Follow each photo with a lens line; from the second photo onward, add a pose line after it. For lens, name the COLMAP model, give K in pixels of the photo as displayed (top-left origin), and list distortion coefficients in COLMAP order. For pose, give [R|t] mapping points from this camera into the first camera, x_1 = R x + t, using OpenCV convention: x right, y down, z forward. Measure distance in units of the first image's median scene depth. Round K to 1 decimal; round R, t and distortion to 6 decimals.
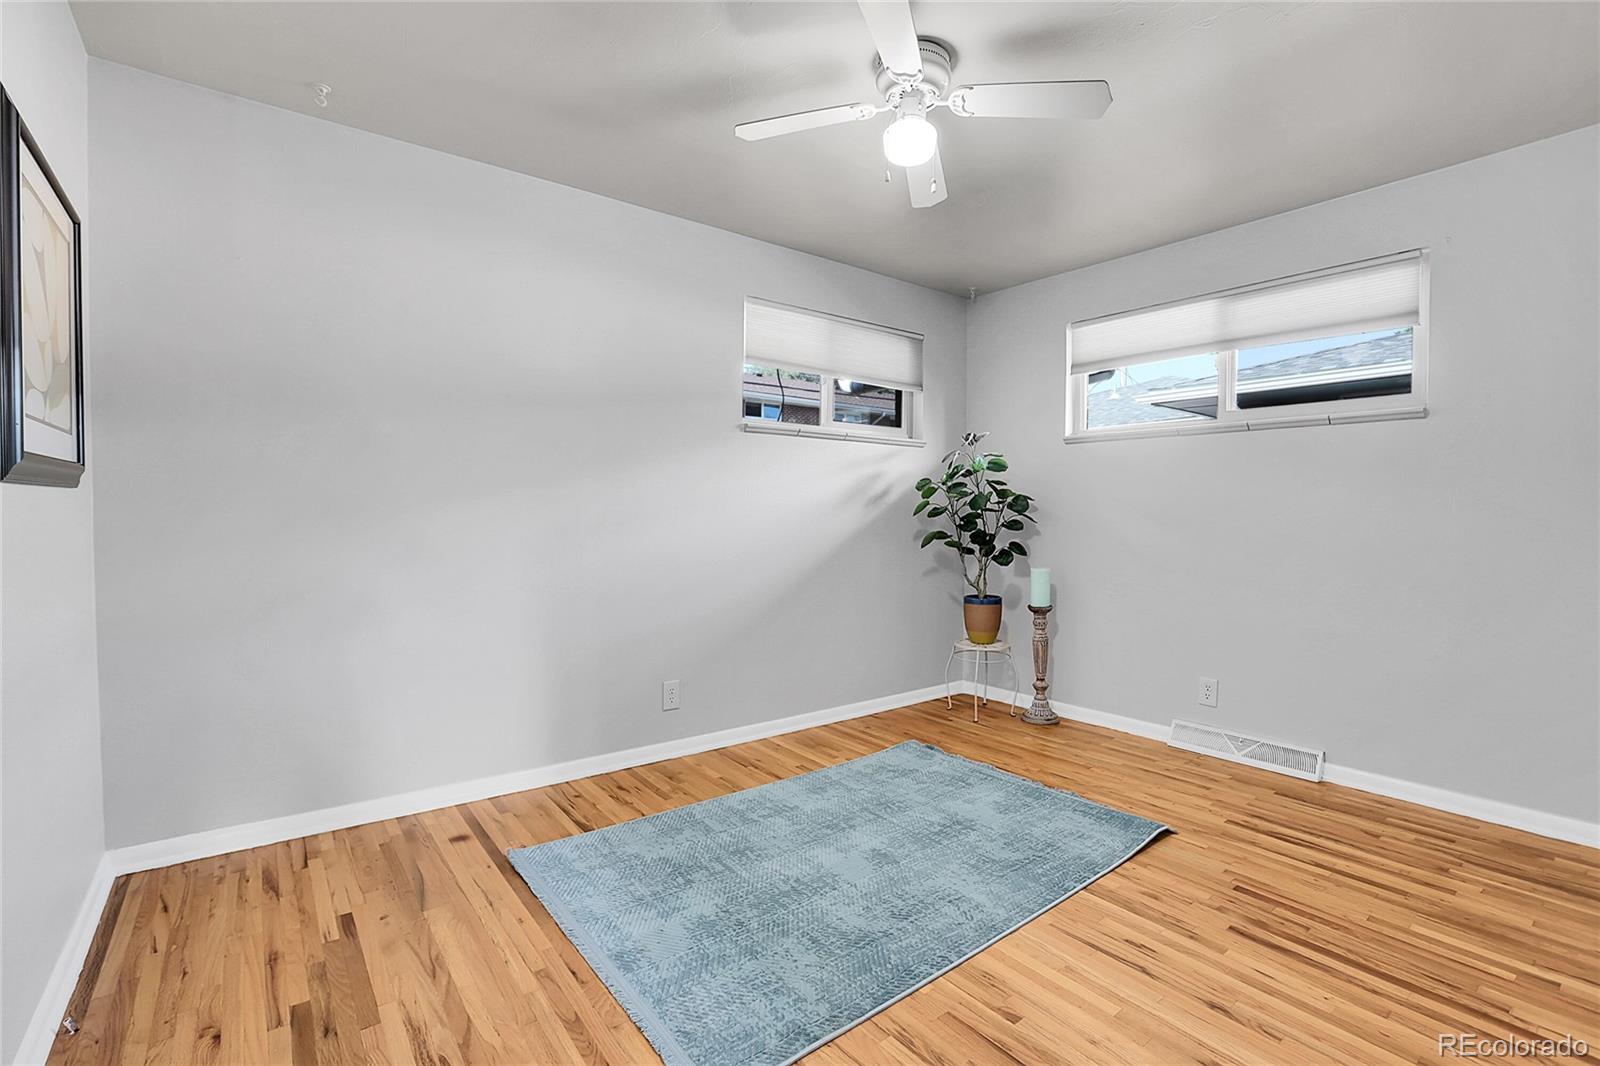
lens RADIAL K [[722.5, 0, 808.3], [0, 722.5, 535.0], [0, 0, 1]] dist [-0.033424, 0.004698]
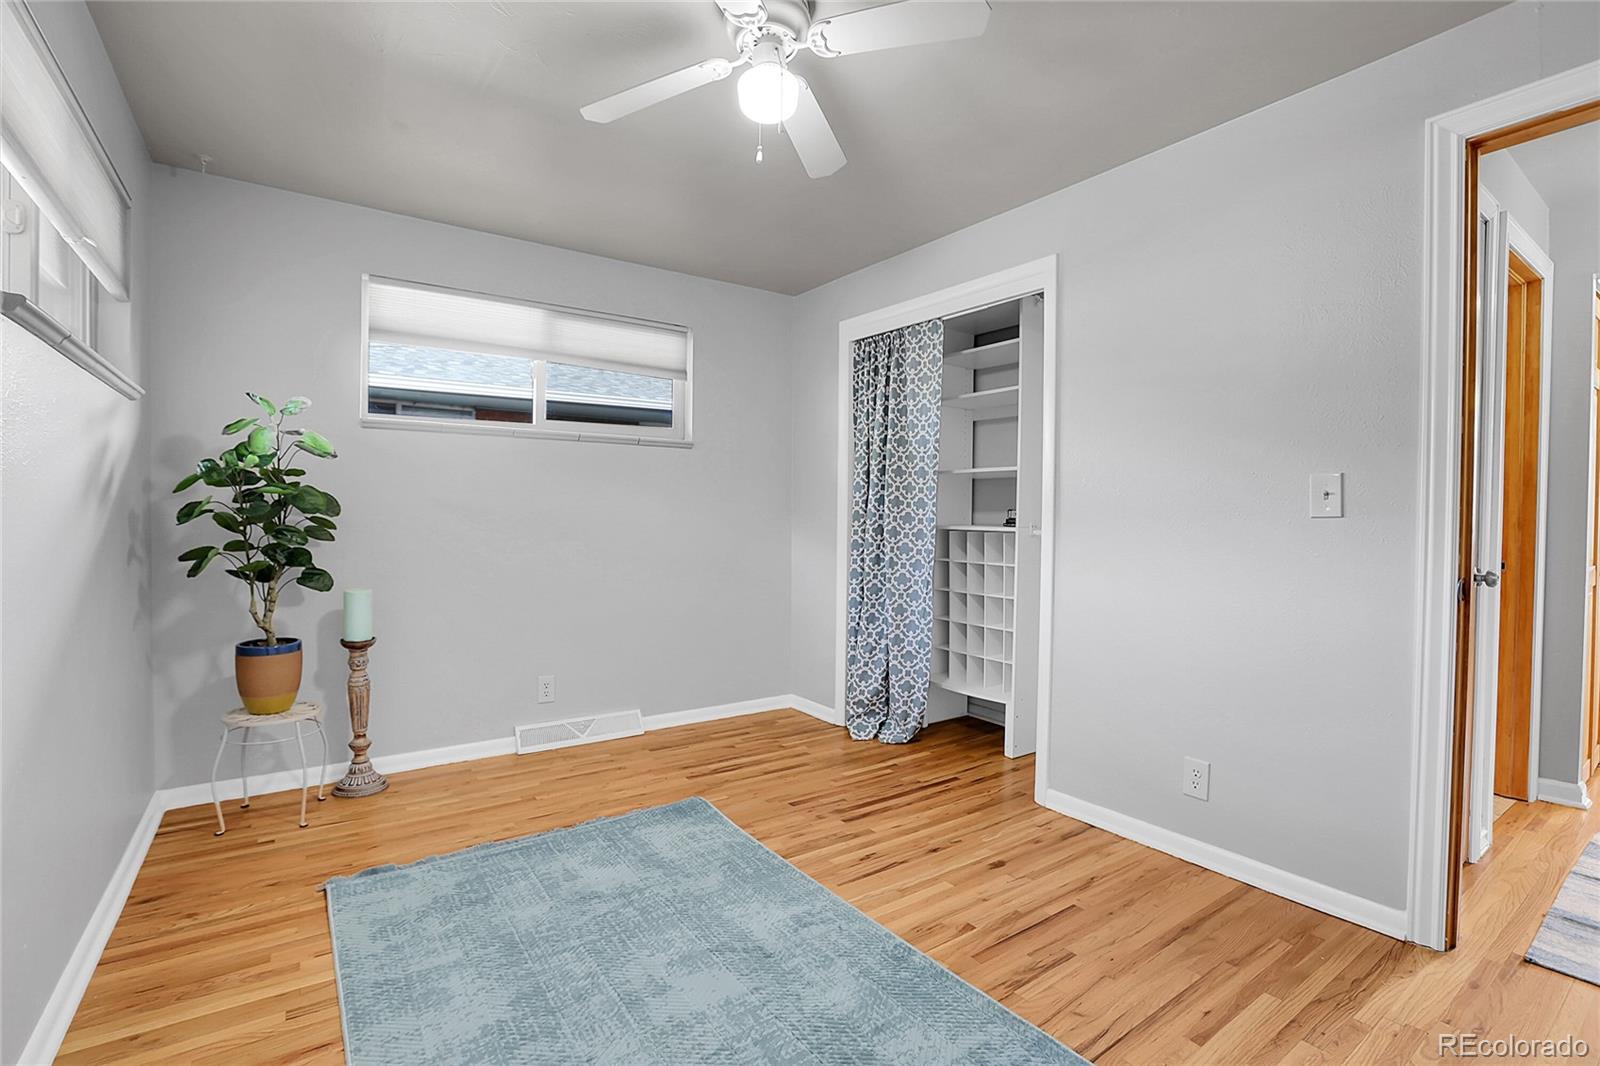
lens RADIAL K [[722.5, 0, 805.9], [0, 722.5, 528.1], [0, 0, 1]] dist [-0.033424, 0.004698]
pose [[0.053230, -0.017277, 0.998433, -0.531133], [0.022582, 0.999615, 0.016094, -0.024726], [-0.998327, 0.021690, 0.053600, 0.663652]]
